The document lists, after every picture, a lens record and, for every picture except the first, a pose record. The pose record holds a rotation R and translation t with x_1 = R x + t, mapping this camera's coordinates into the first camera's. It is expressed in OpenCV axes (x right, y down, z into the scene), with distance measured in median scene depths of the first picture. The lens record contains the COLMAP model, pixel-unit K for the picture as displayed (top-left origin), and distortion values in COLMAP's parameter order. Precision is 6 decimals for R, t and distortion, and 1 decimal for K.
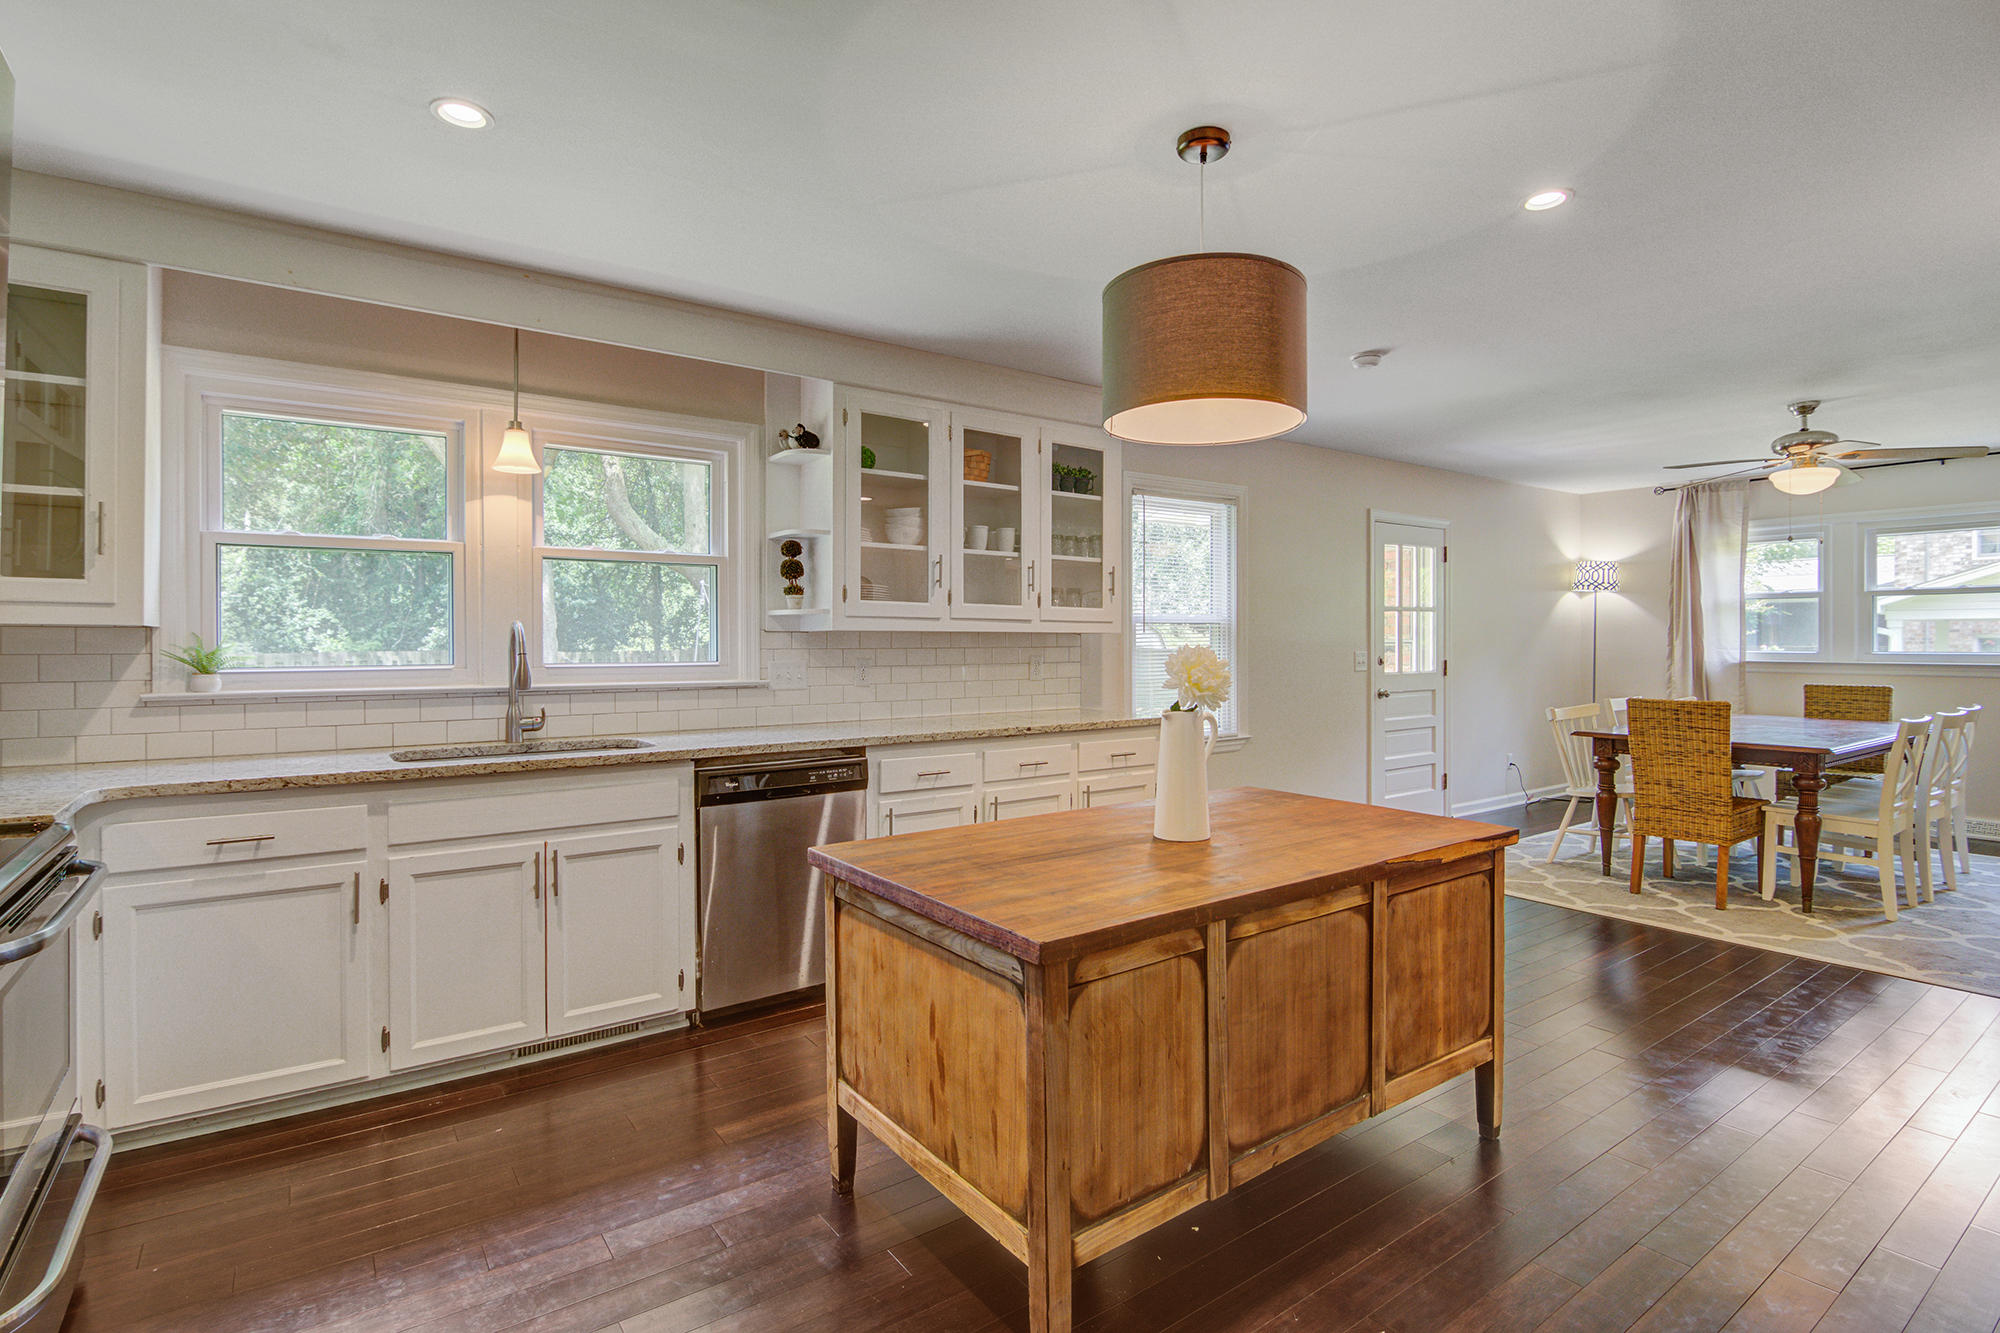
lens RADIAL K [[961.9, 0, 998.7], [0, 961.9, 655.4], [0, 0, 1]] dist [-0.005103, -0.001140]
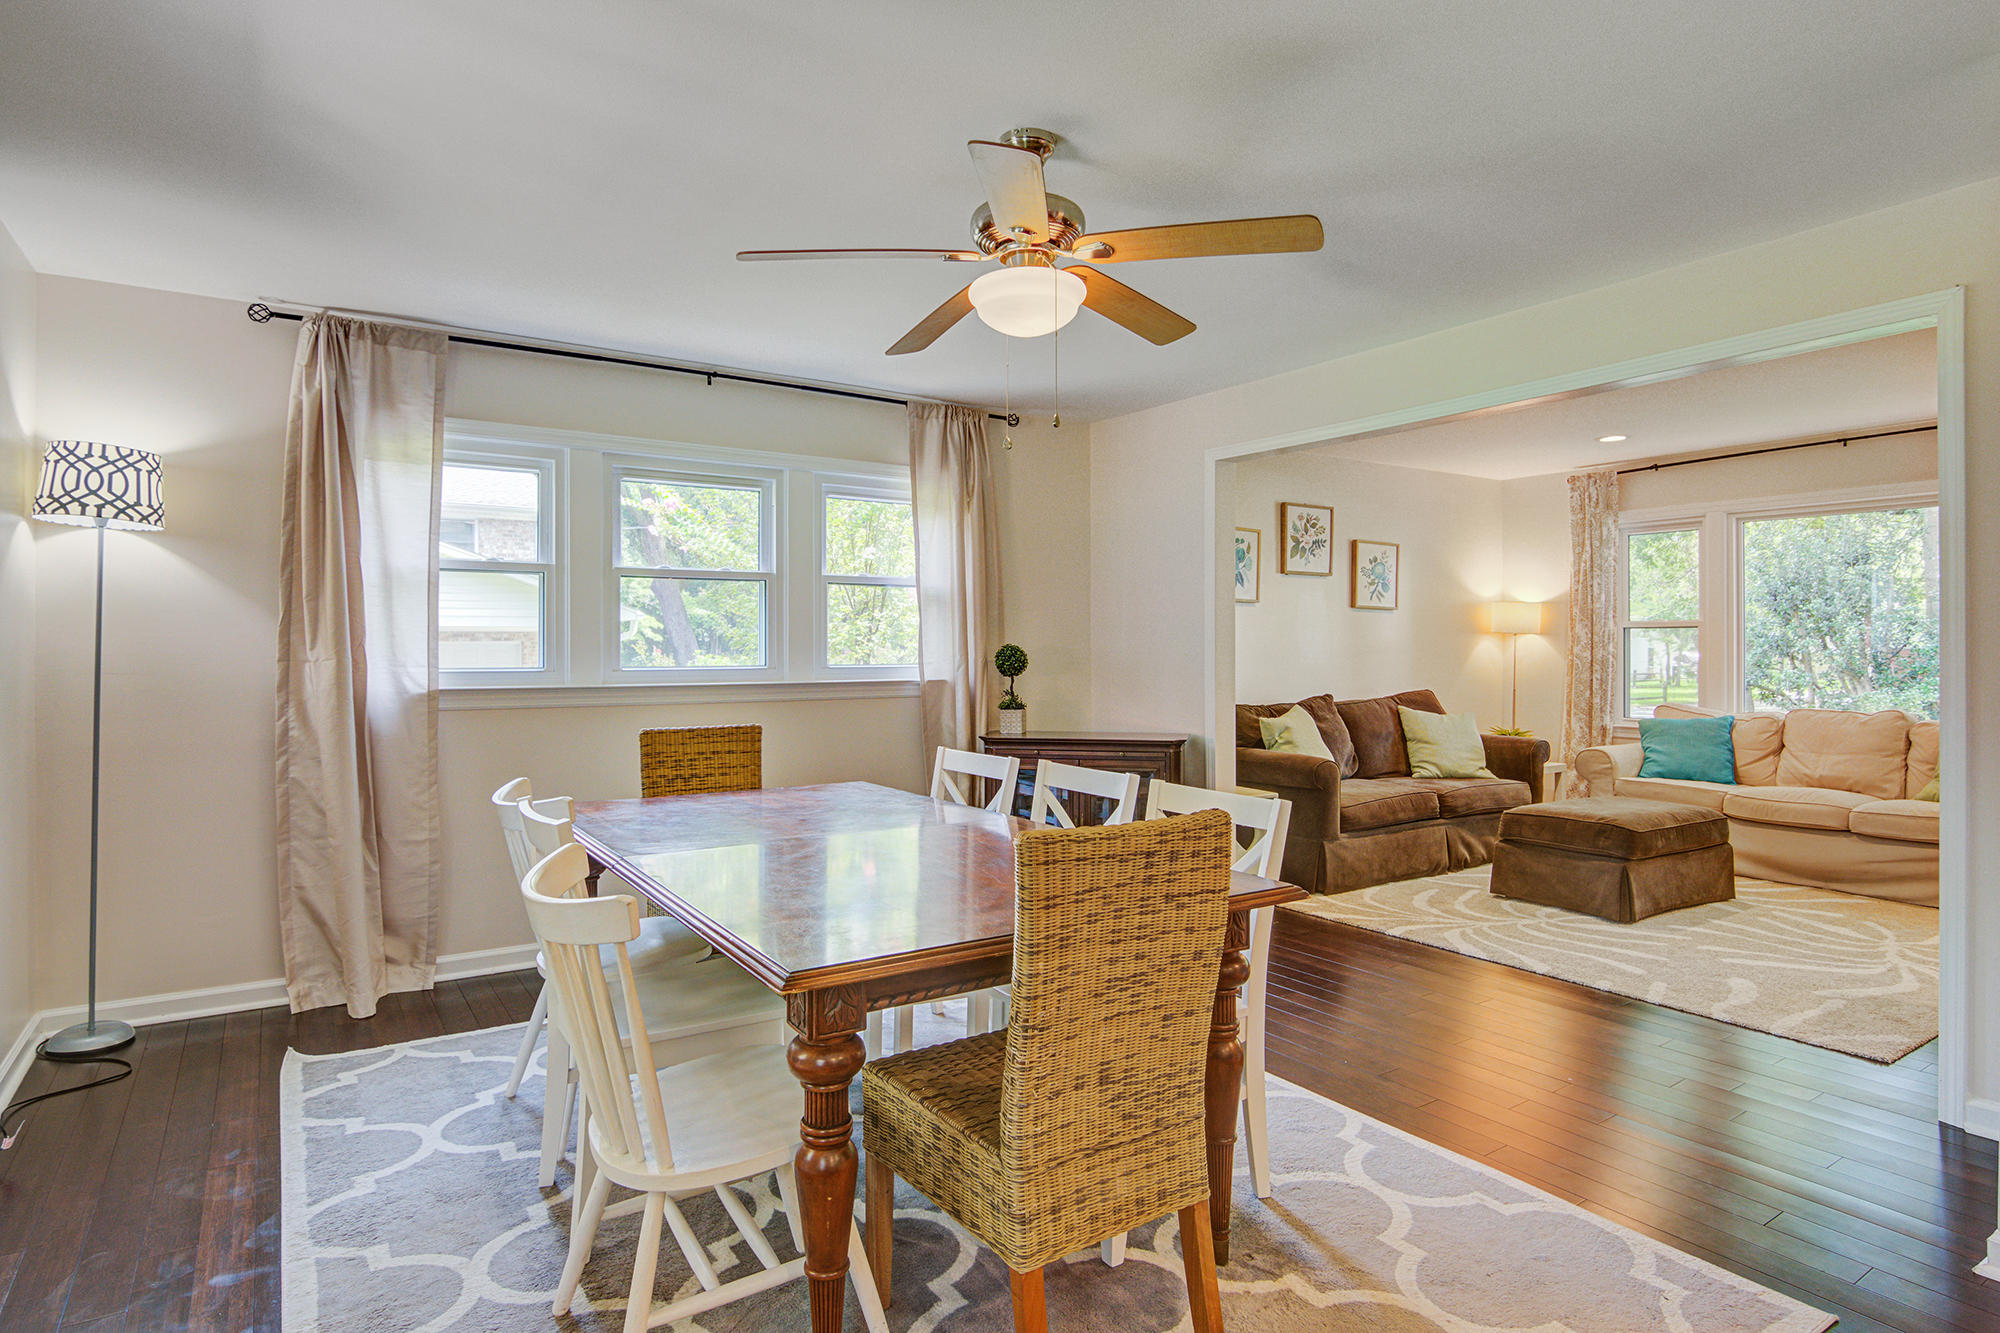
lens RADIAL K [[1099.2, 0, 1005.9], [0, 1099.2, 636.7], [0, 0, 1]] dist [0.001637, -0.000572]
pose [[0.047235, 0.012530, 0.998805, 0.377833], [0.014882, 0.999802, -0.013246, -0.017254], [-0.998773, 0.015490, 0.047039, 1.223153]]
